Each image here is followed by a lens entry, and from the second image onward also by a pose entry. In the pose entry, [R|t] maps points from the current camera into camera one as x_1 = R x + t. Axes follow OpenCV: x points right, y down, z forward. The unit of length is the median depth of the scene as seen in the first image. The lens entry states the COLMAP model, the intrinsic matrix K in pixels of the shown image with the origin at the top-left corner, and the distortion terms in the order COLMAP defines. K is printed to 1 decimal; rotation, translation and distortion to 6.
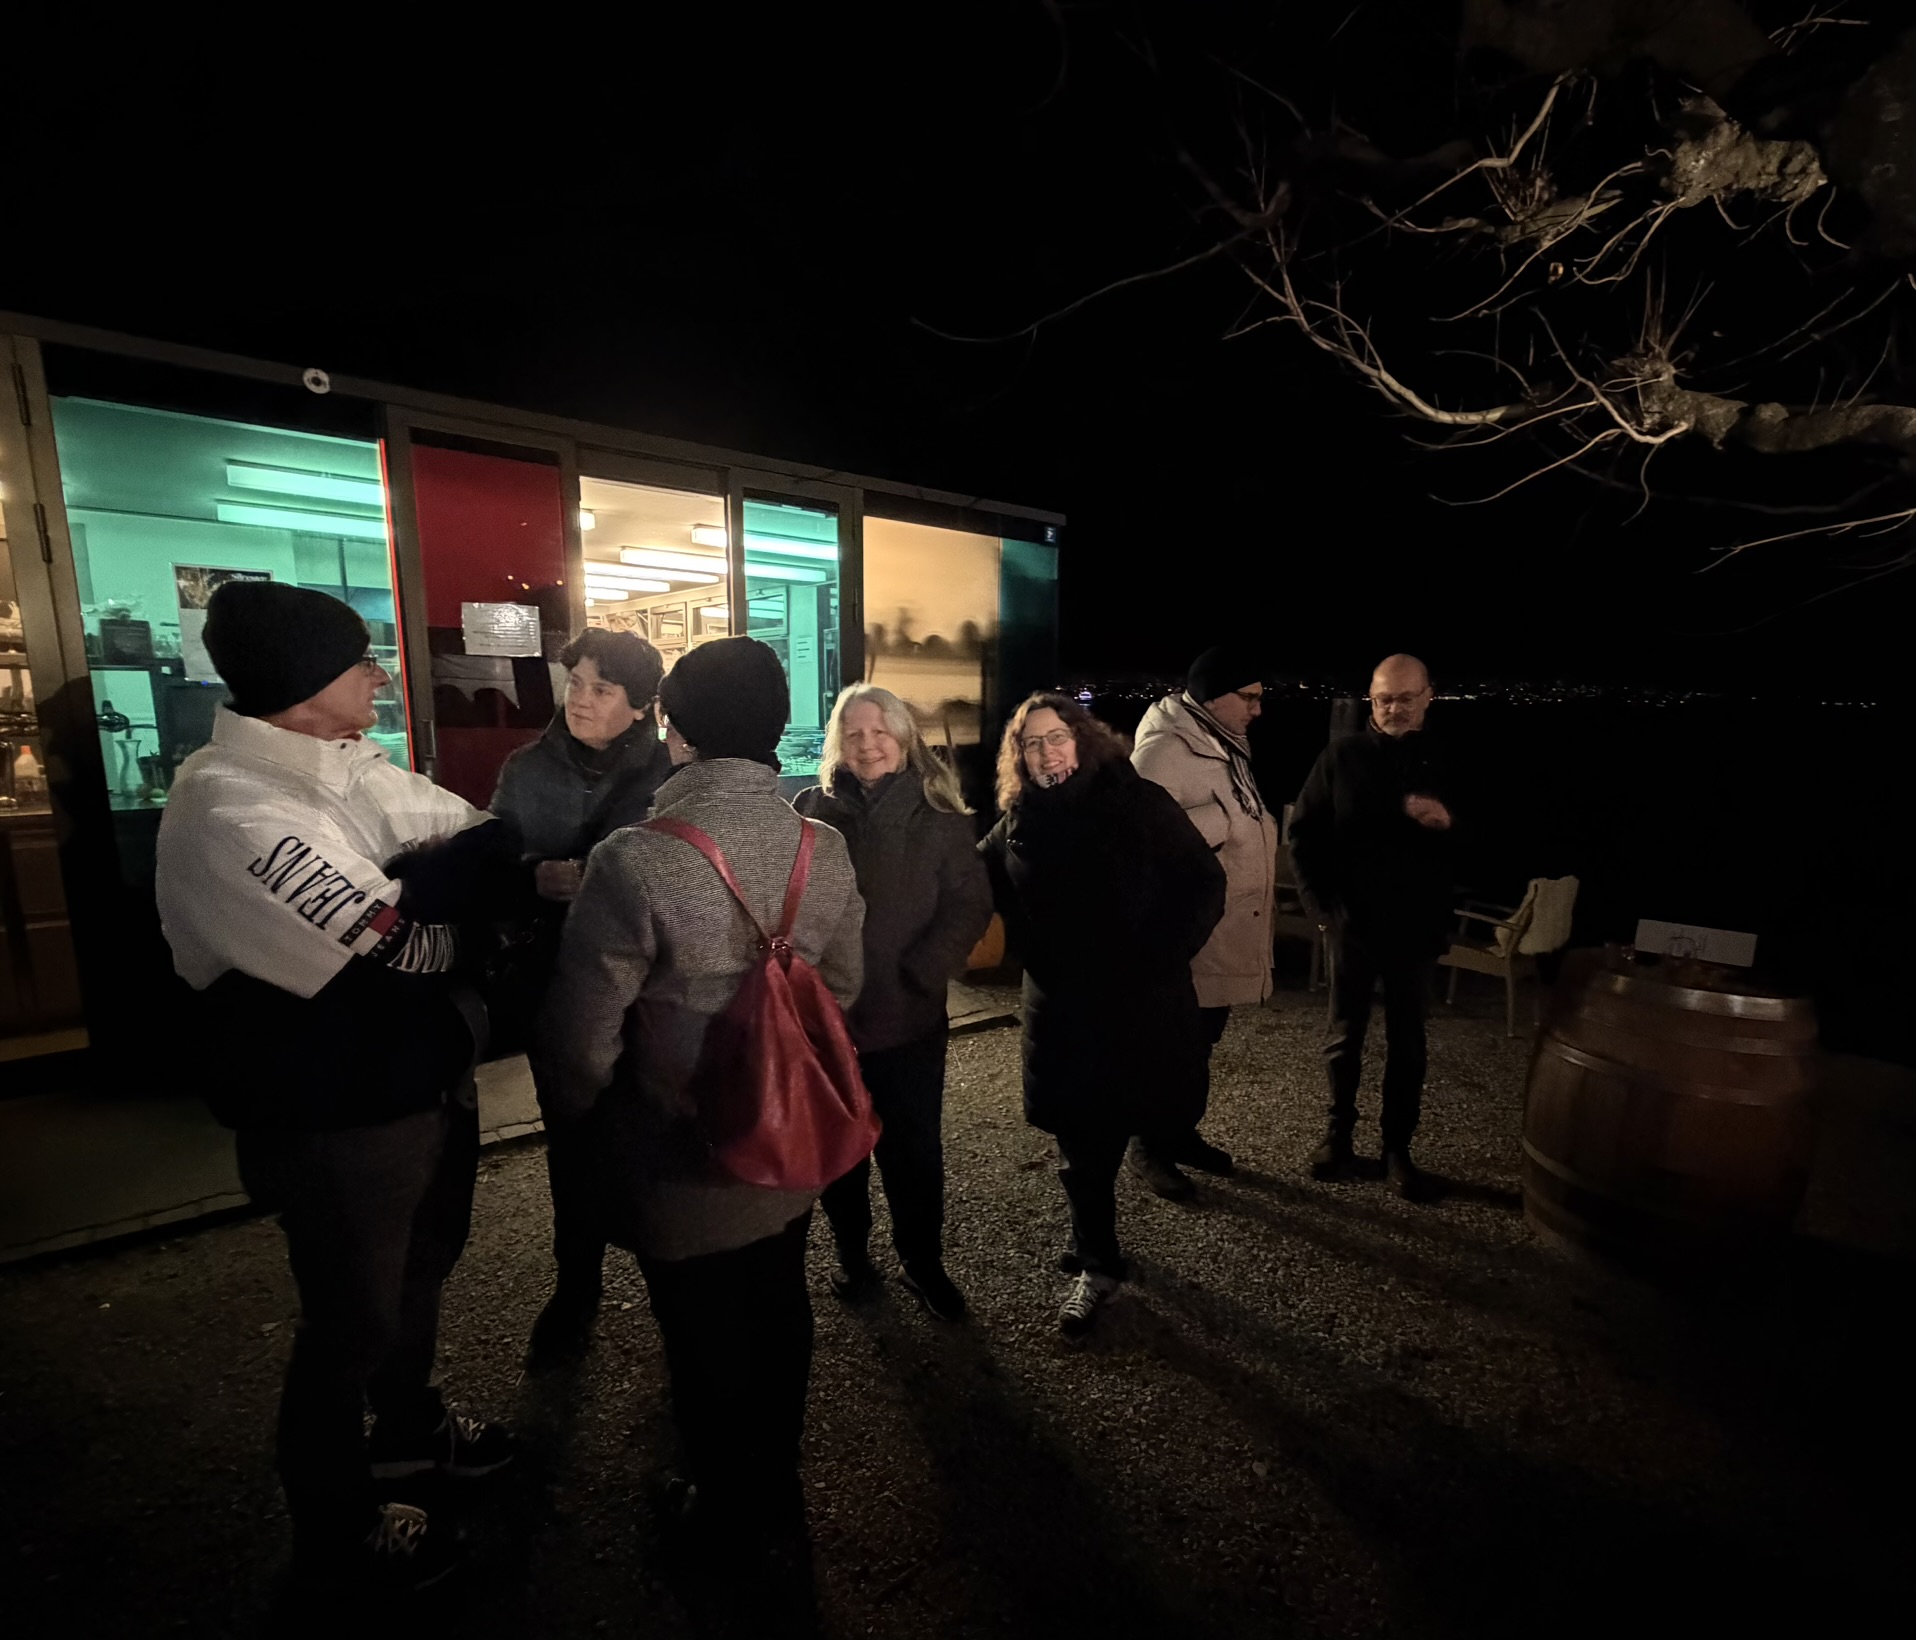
lens RADIAL K [[908.7, 0, 957.1], [0, 908.7, 857.5], [0, 0, 1]] dist [0.001405, -0.000443]
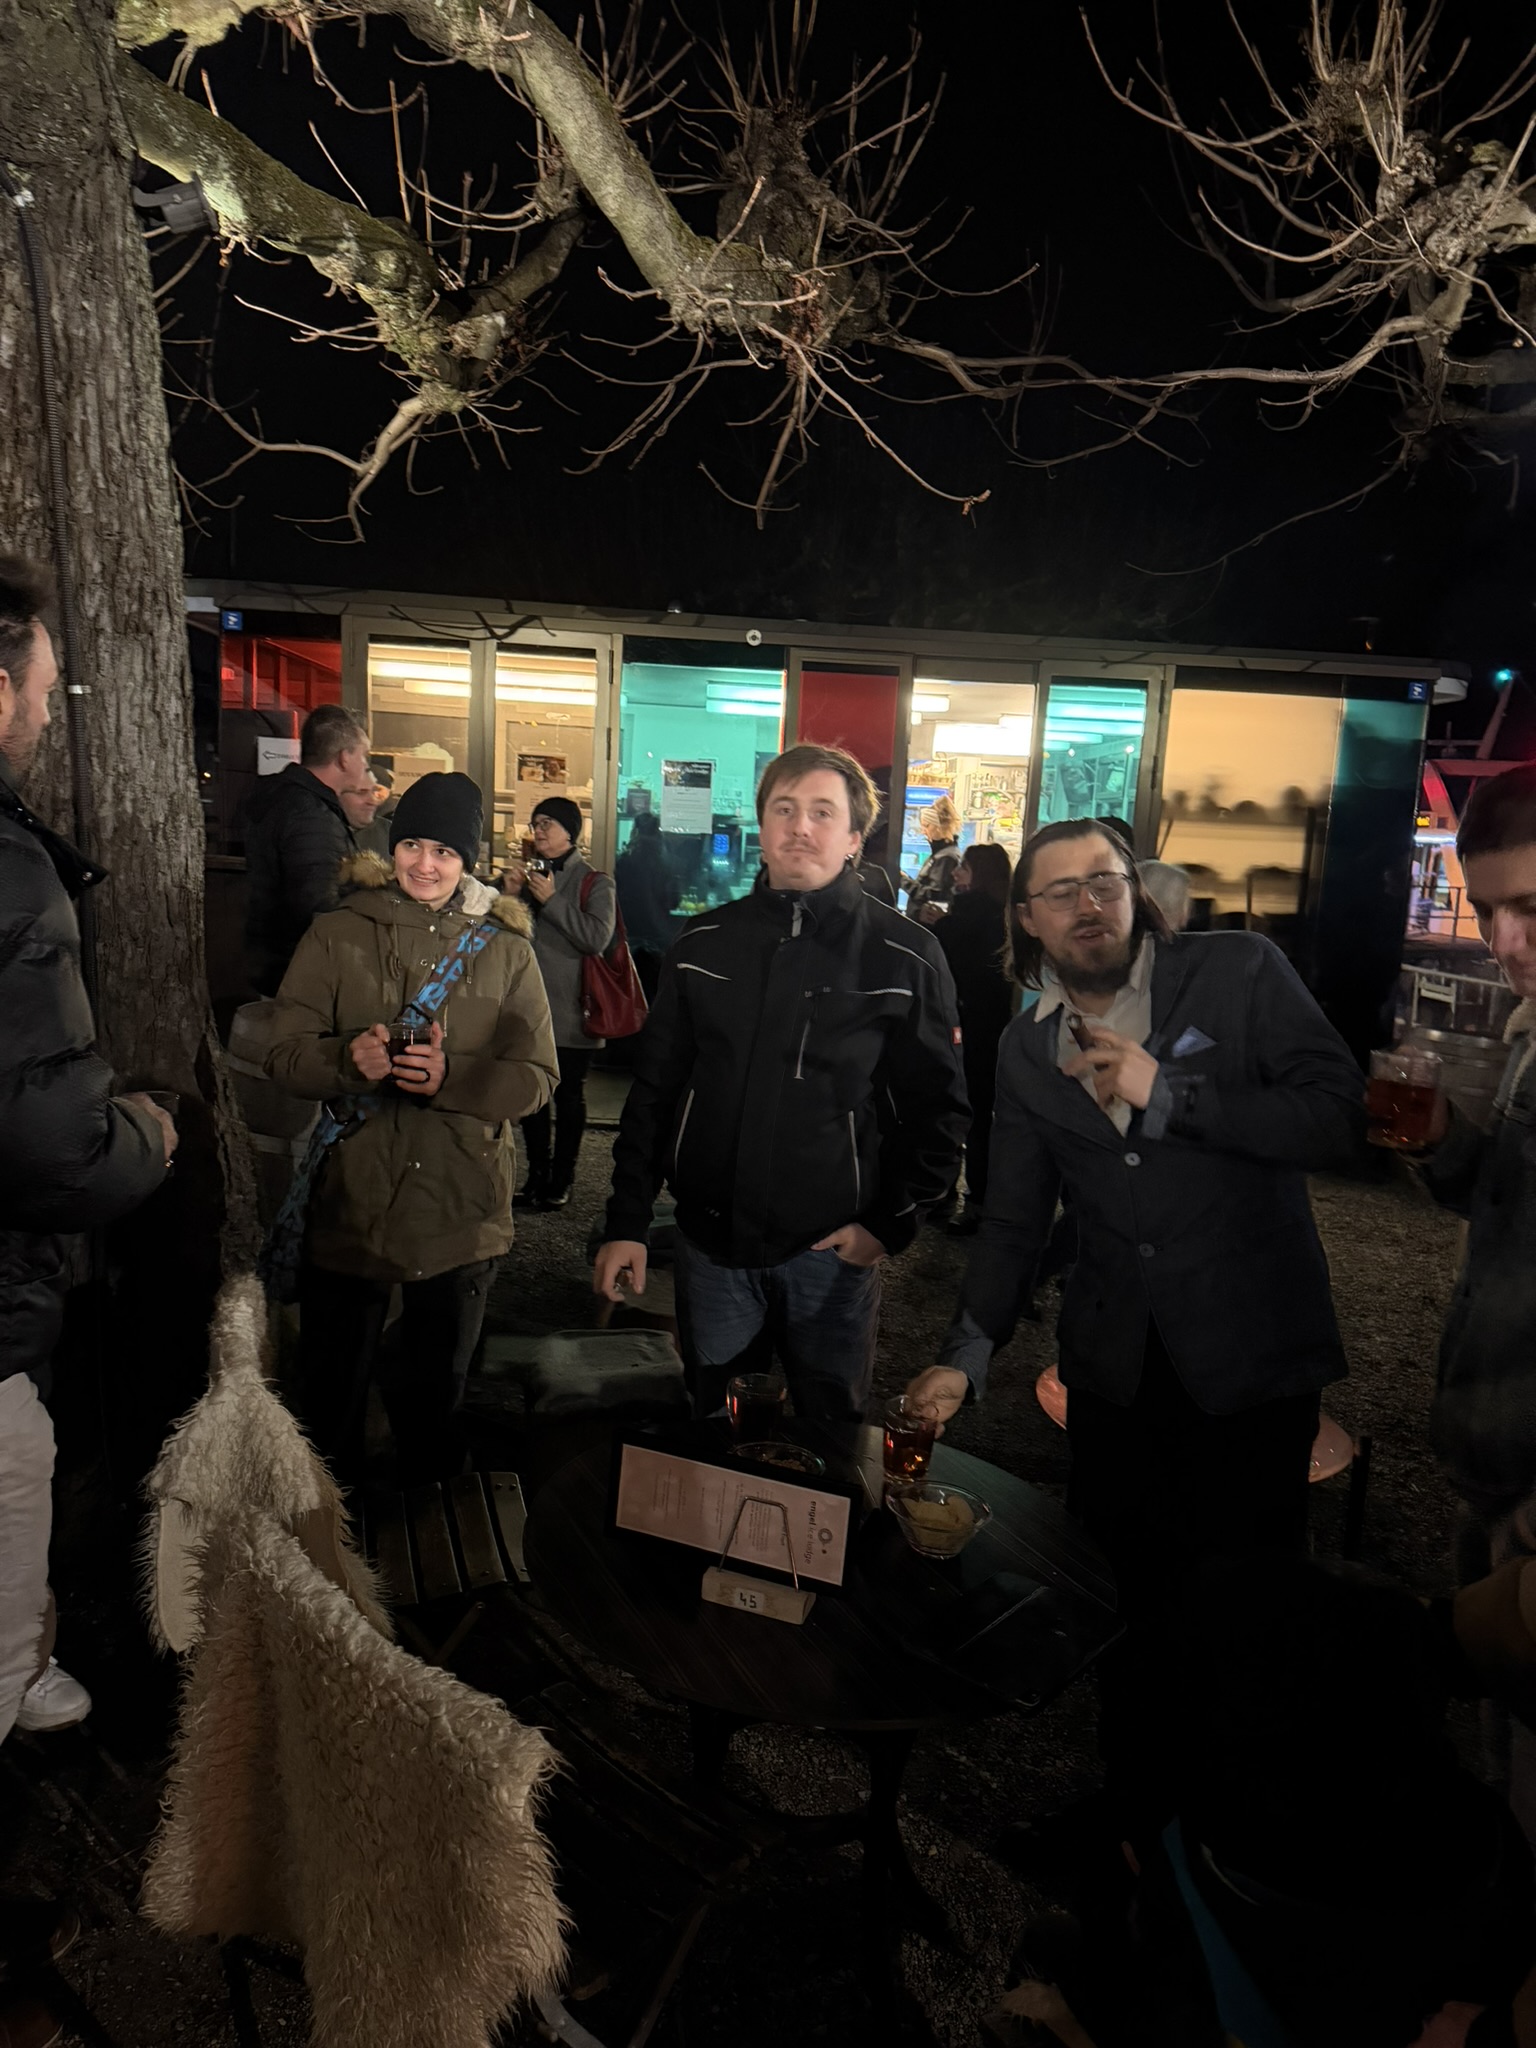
lens RADIAL K [[1443.2, 0, 768.0], [0, 1443.2, 1024.0], [0, 0, 1]] dist [0.058858, -0.086557]
pose [[0.790091, 0.108392, -0.603330, 0.577512], [-0.147504, 0.988940, -0.015495, 0.103804], [0.594978, 0.101236, 0.797341, -0.582736]]
